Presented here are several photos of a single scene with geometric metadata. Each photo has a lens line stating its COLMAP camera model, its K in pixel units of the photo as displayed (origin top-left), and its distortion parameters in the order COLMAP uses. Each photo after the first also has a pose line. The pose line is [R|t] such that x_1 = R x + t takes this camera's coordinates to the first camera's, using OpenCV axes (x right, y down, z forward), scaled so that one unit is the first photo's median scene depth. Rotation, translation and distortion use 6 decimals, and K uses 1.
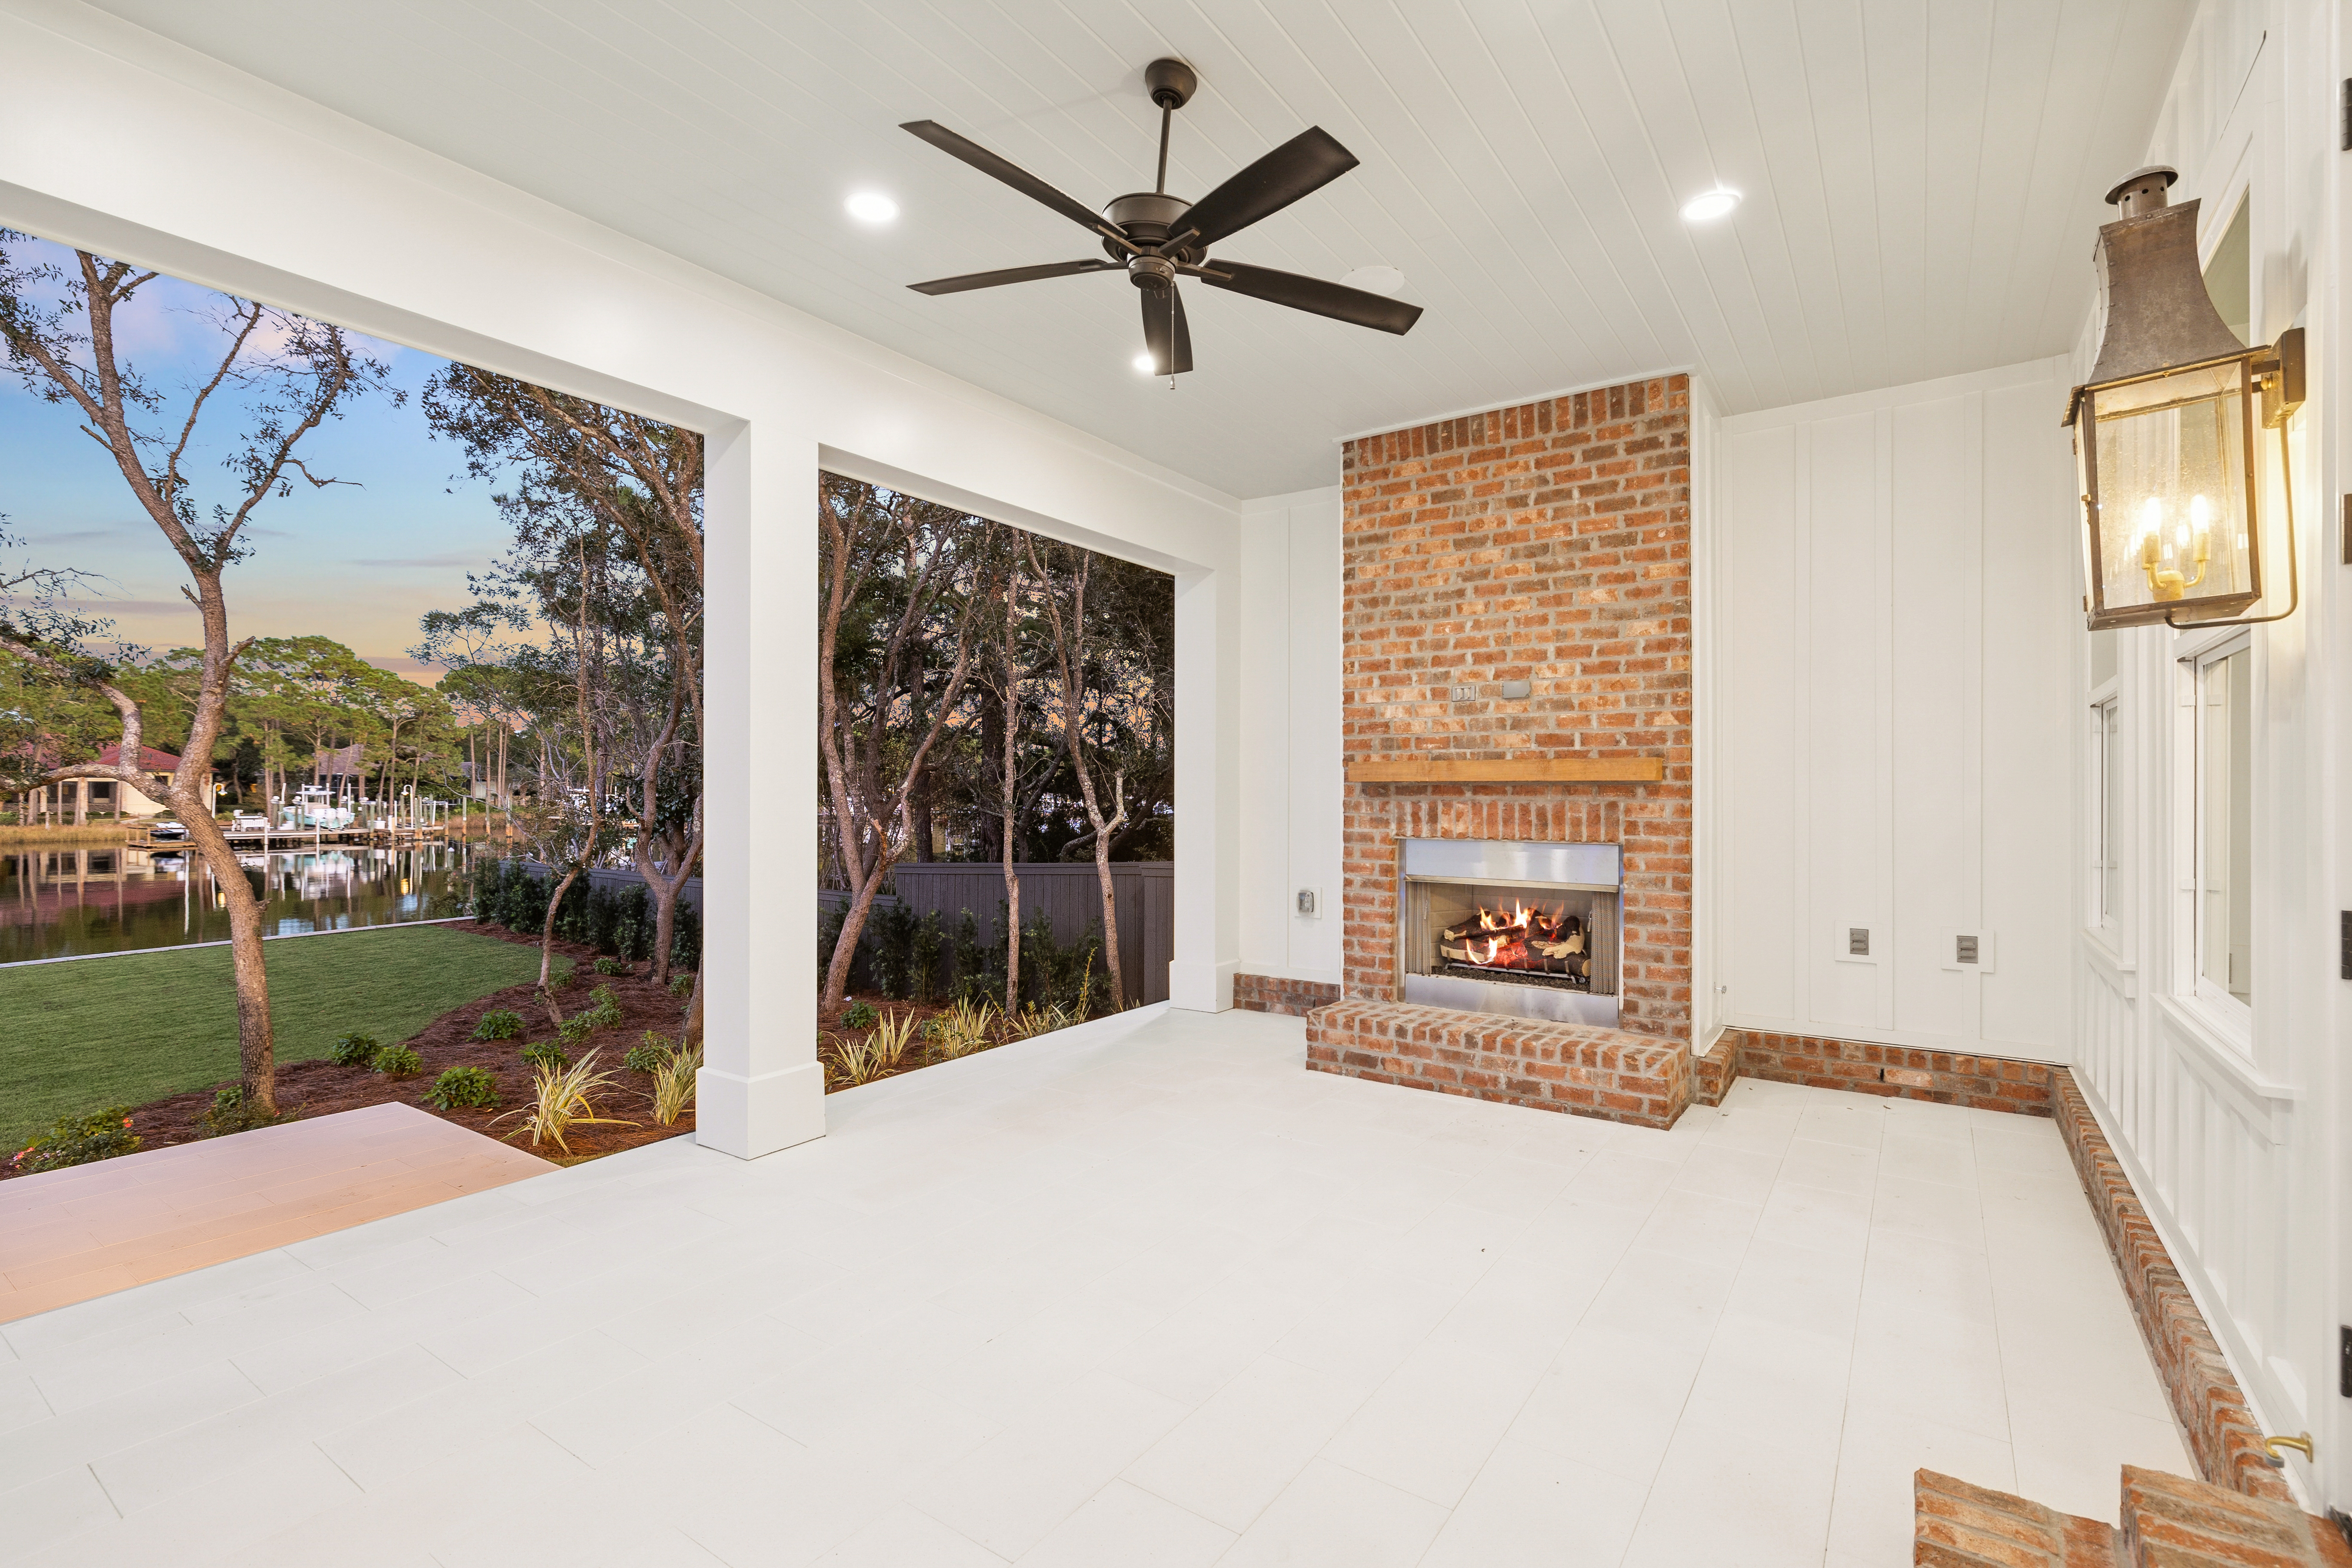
lens RADIAL K [[1065.3, 0, 1176.0], [0, 1065.3, 784.0], [0, 0, 1]] dist [-0.013076, -0.000236]
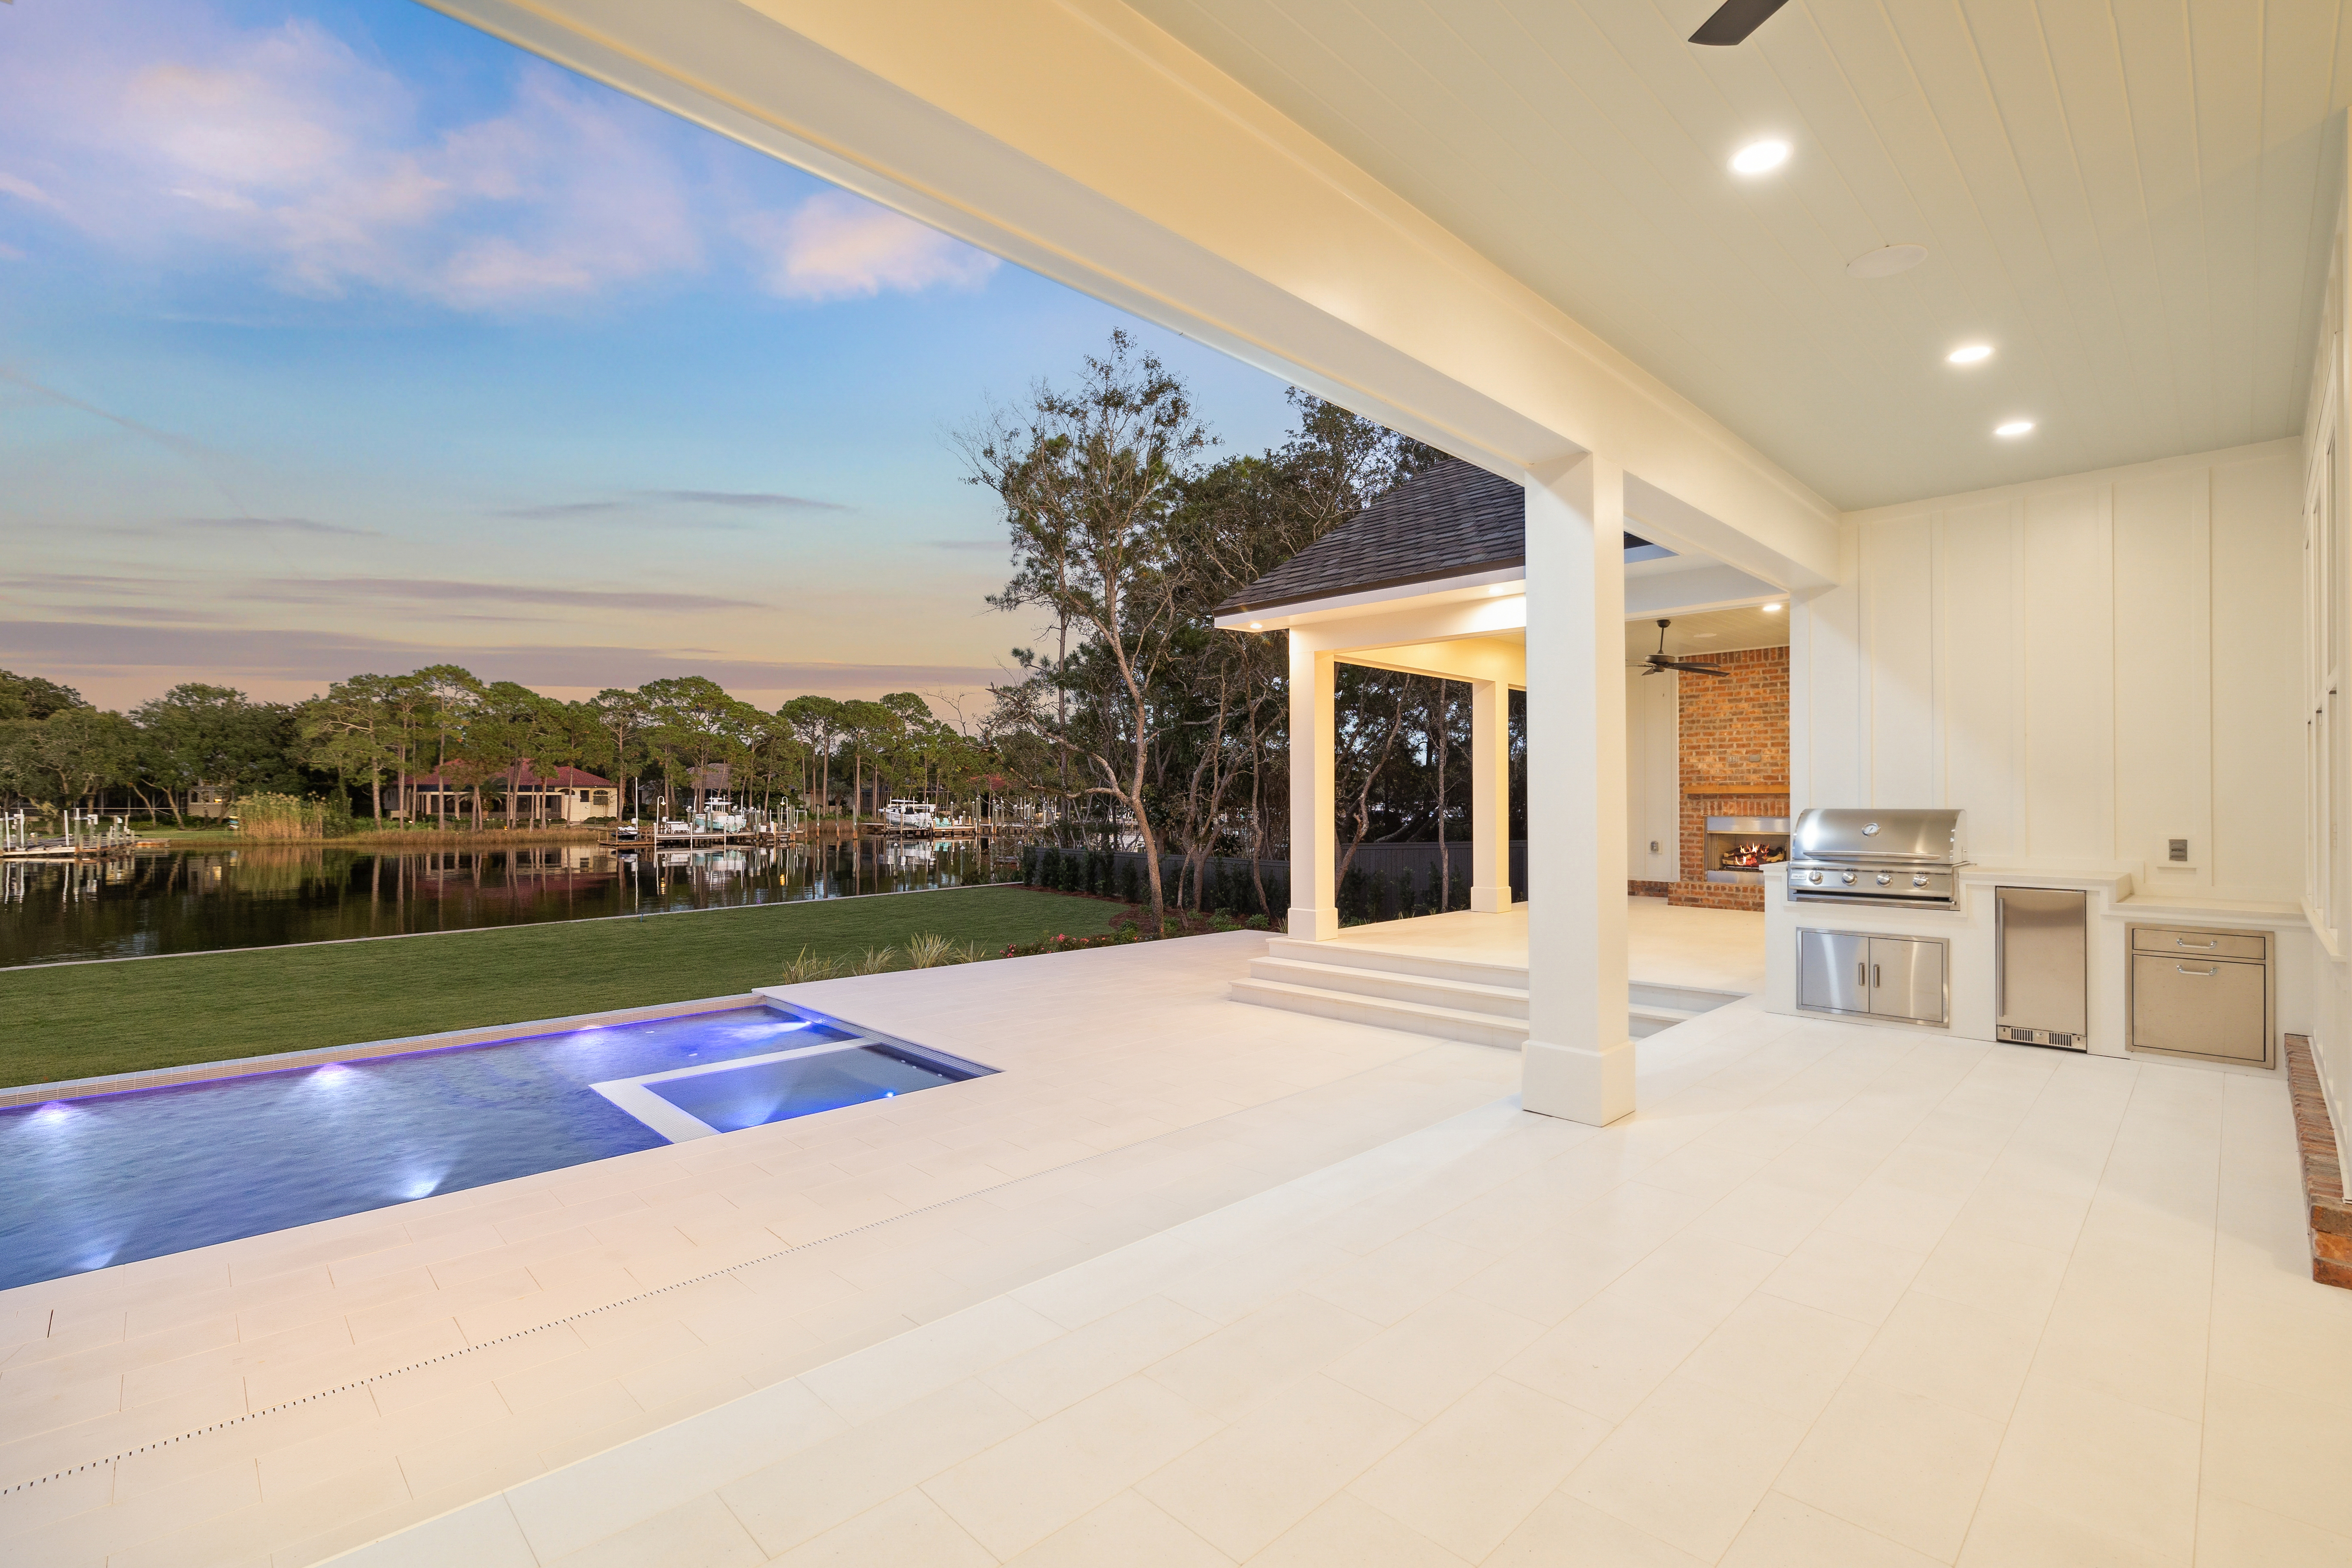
lens RADIAL K [[1065.3, 0, 1176.0], [0, 1065.3, 784.0], [0, 0, 1]] dist [-0.013076, -0.000236]
pose [[0.983638, -0.006326, -0.180044, -0.051257], [0.004811, 0.999949, -0.008851, -0.000791], [0.180091, 0.007841, 0.983619, -0.152824]]
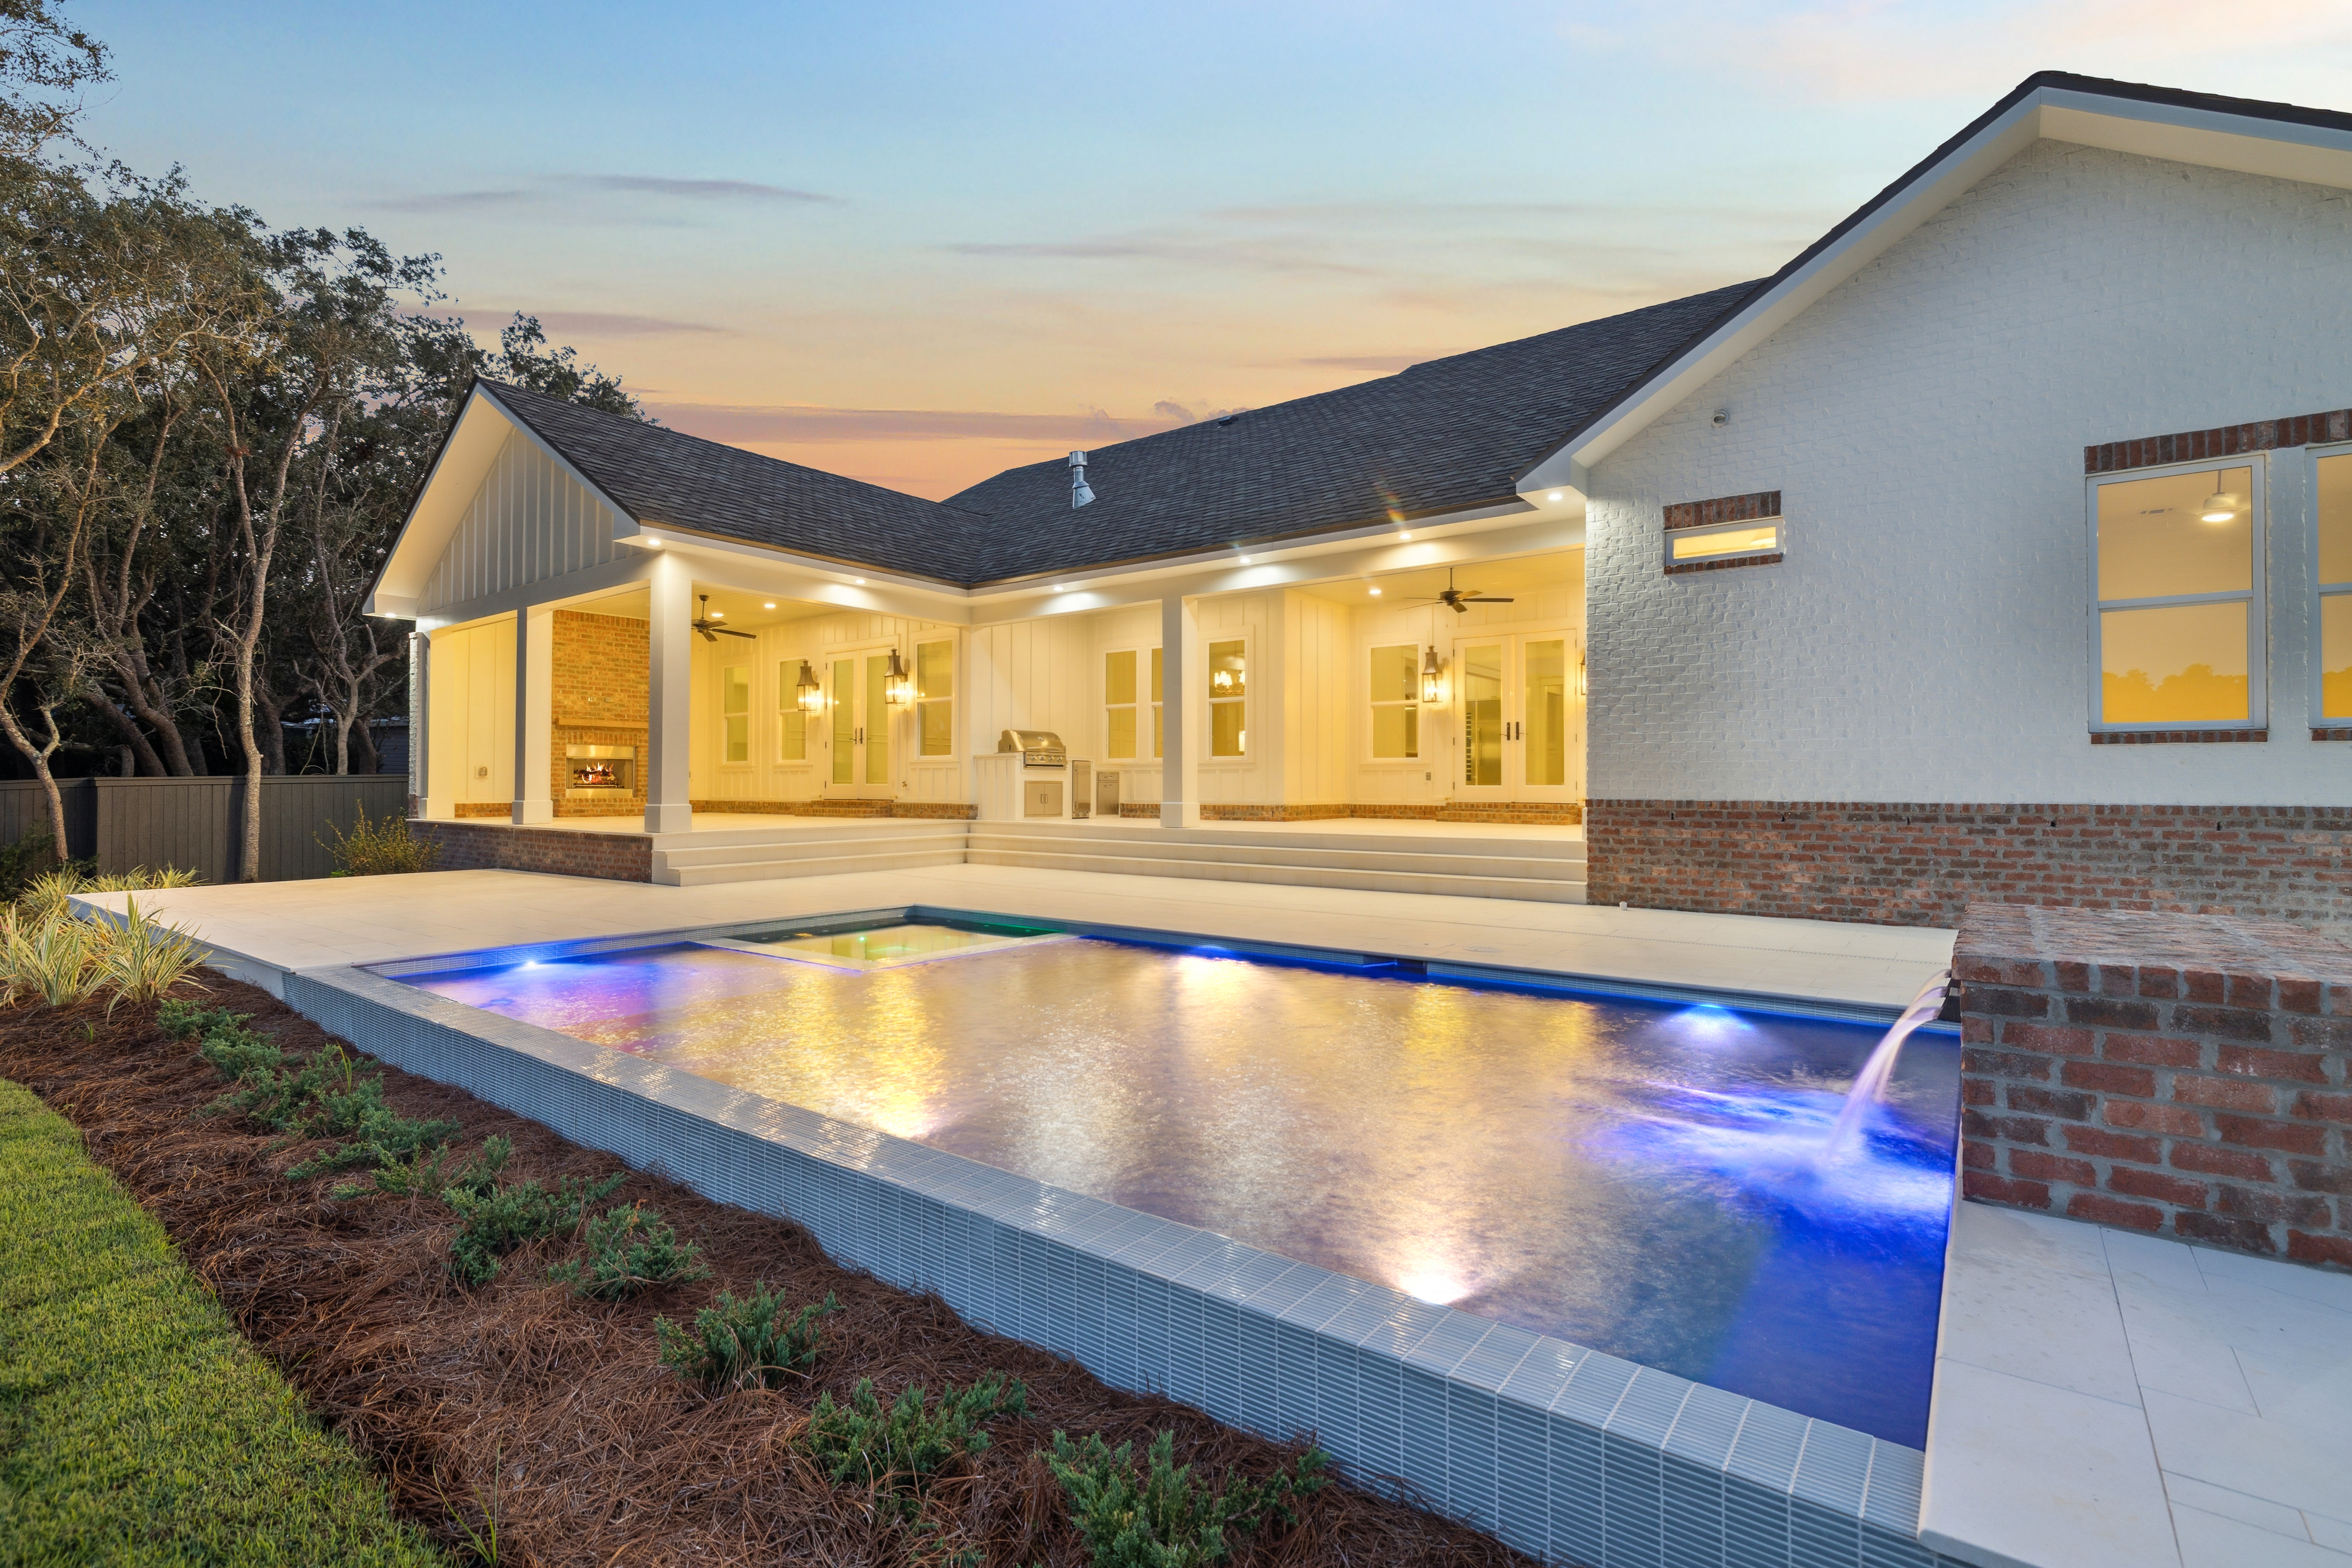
lens RADIAL K [[1065.3, 0, 1176.0], [0, 1065.3, 784.0], [0, 0, 1]] dist [-0.013076, -0.000236]
pose [[0.041497, -0.010996, 0.999078, -0.250114], [-0.006536, 0.999915, 0.011276, 0.010837], [-0.999117, -0.006998, 0.041421, -0.078837]]
